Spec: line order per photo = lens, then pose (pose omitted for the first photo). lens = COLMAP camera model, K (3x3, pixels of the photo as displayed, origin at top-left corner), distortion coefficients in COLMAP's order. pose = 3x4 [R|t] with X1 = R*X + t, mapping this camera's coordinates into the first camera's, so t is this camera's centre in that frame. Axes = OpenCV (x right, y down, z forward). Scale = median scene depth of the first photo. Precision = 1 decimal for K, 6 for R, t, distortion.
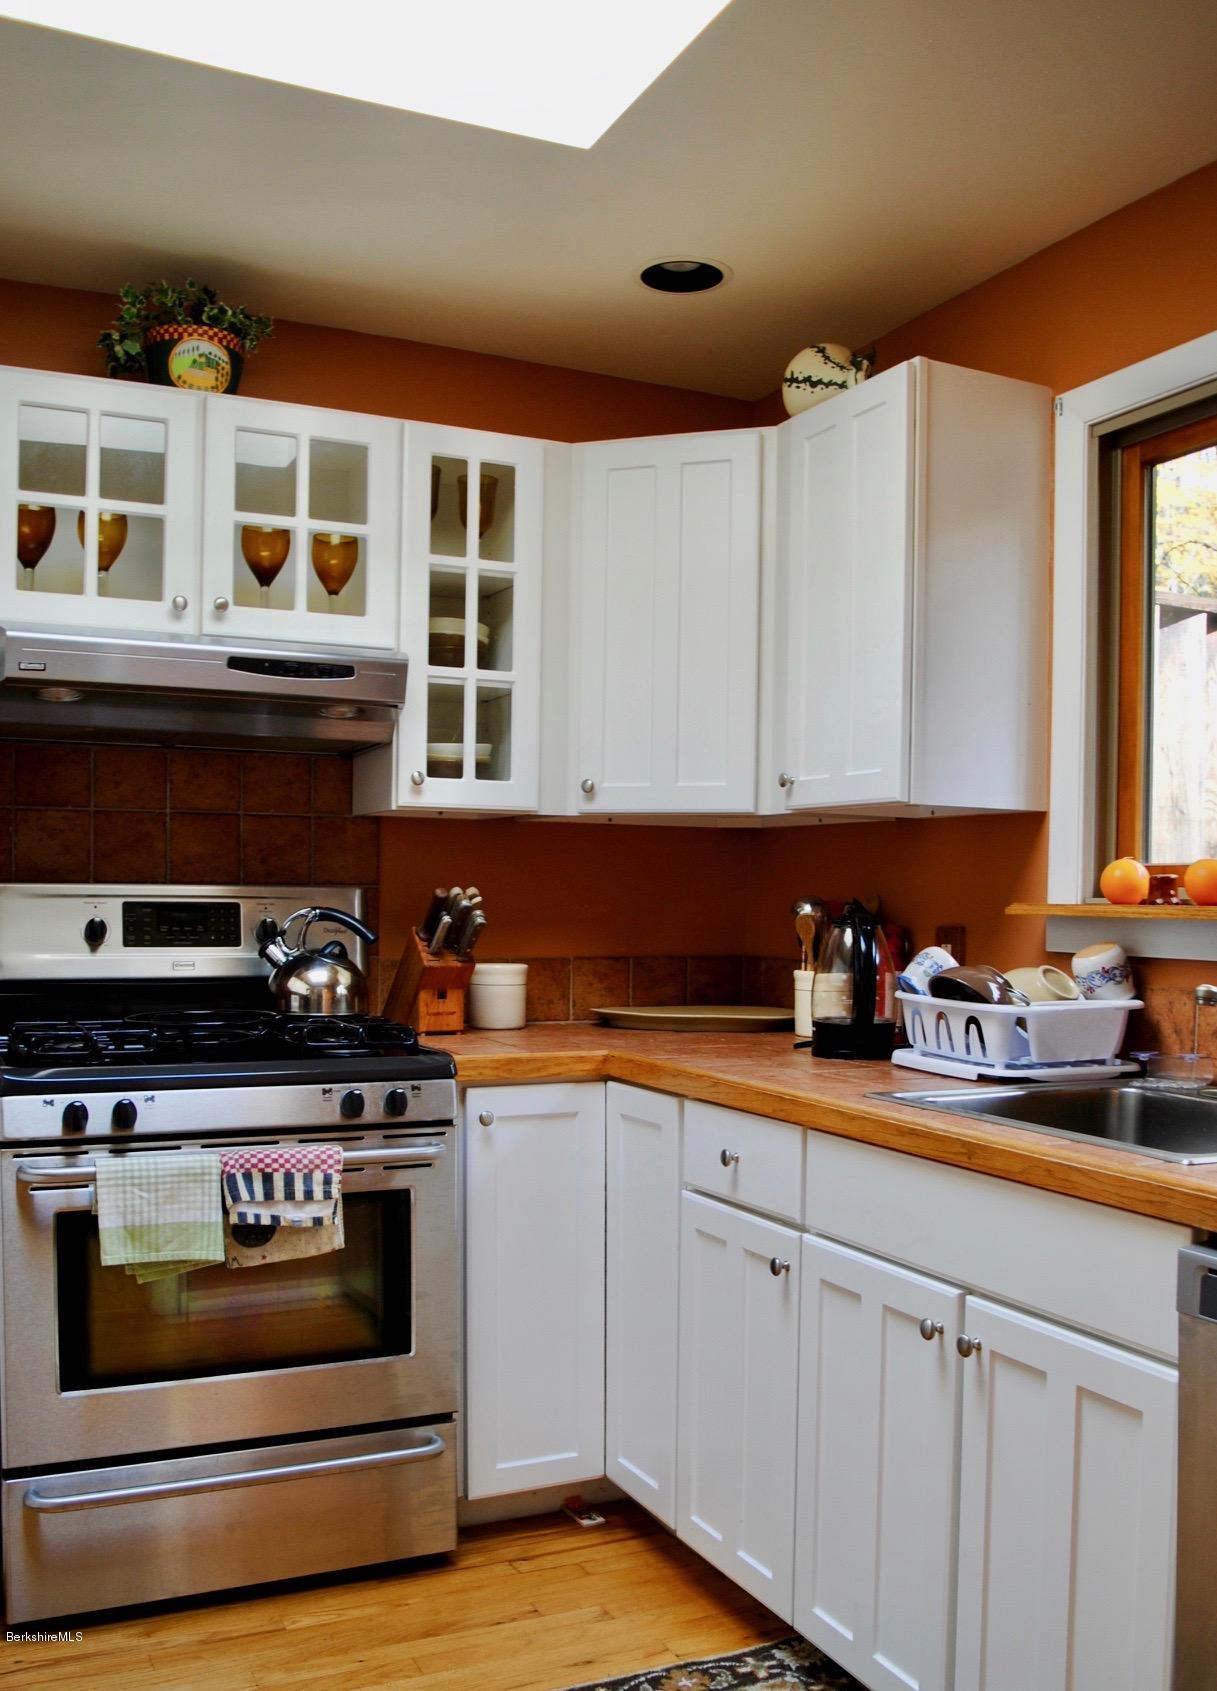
lens RADIAL K [[1528.4, 0, 608.5], [0, 1528.4, 845.5], [0, 0, 1]] dist [-0.084379, -0.001079]
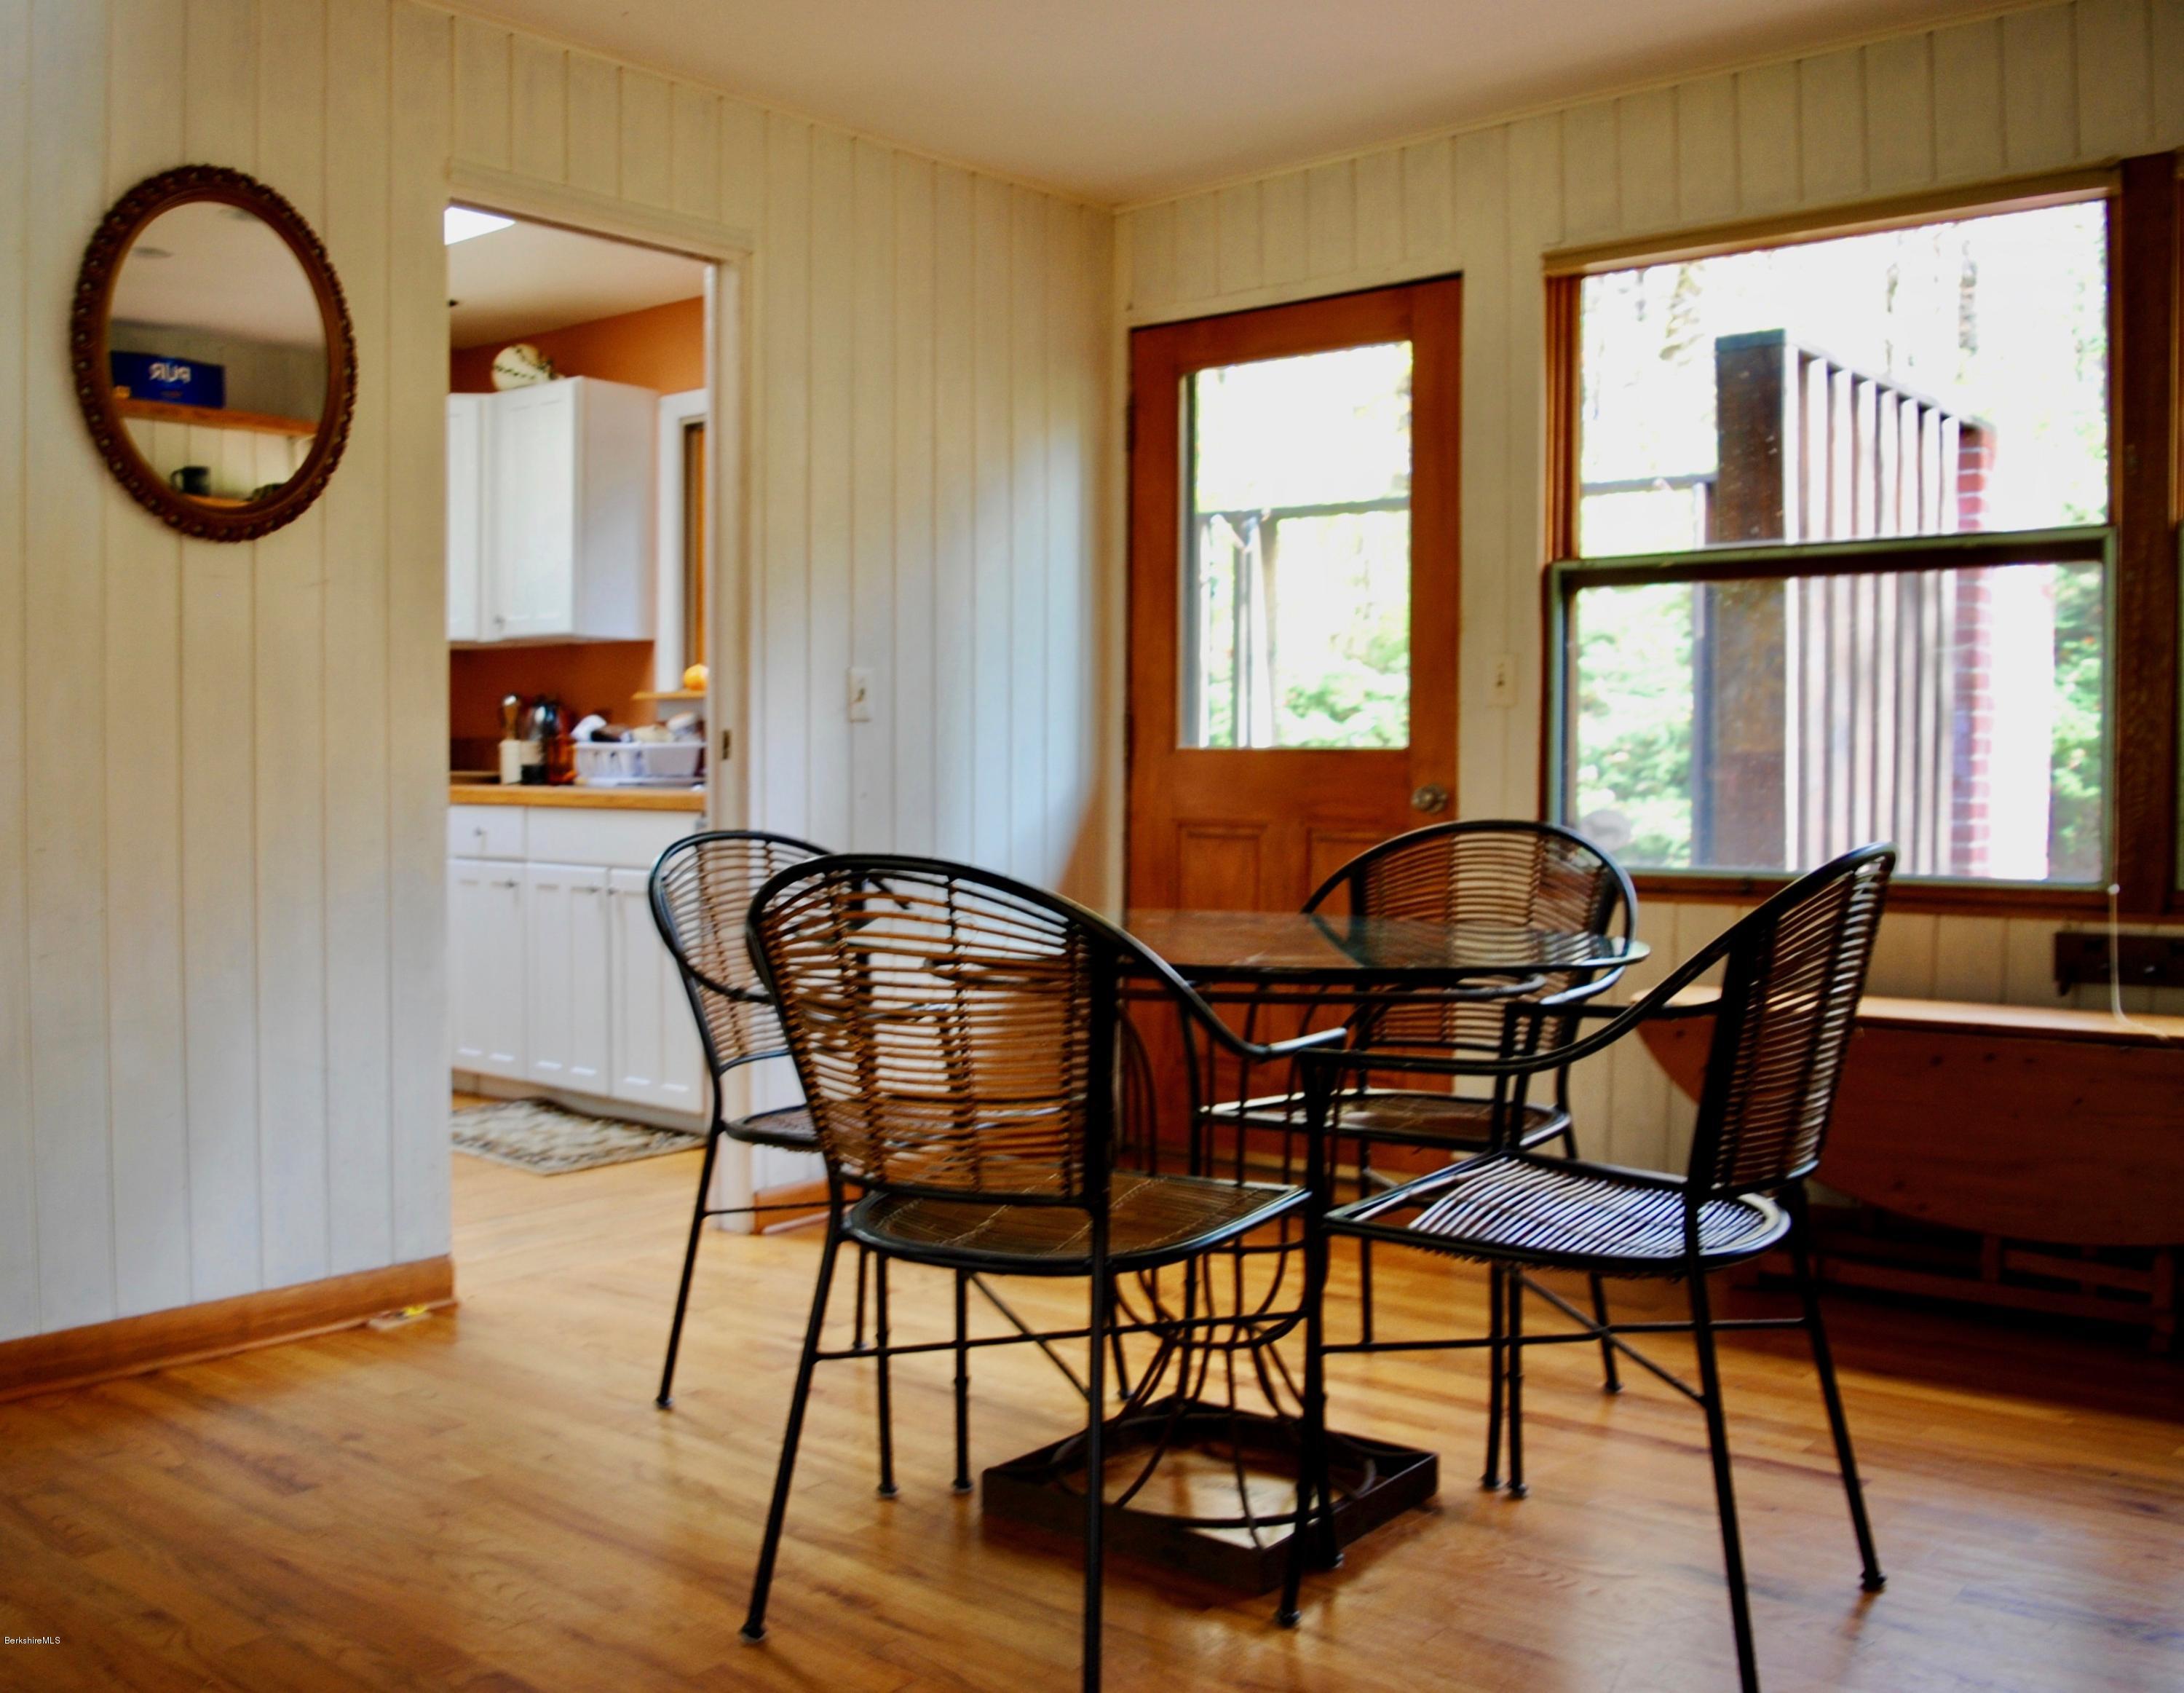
lens RADIAL K [[2097.7, 0, 1092.0], [0, 2097.7, 846.5], [0, 0, 1]] dist [-0.098764, -0.000674]
pose [[0.901029, -0.032005, 0.432577, -0.308050], [-0.001251, 0.997078, 0.076378, 0.031100], [-0.433758, -0.069360, 0.898356, -1.410495]]
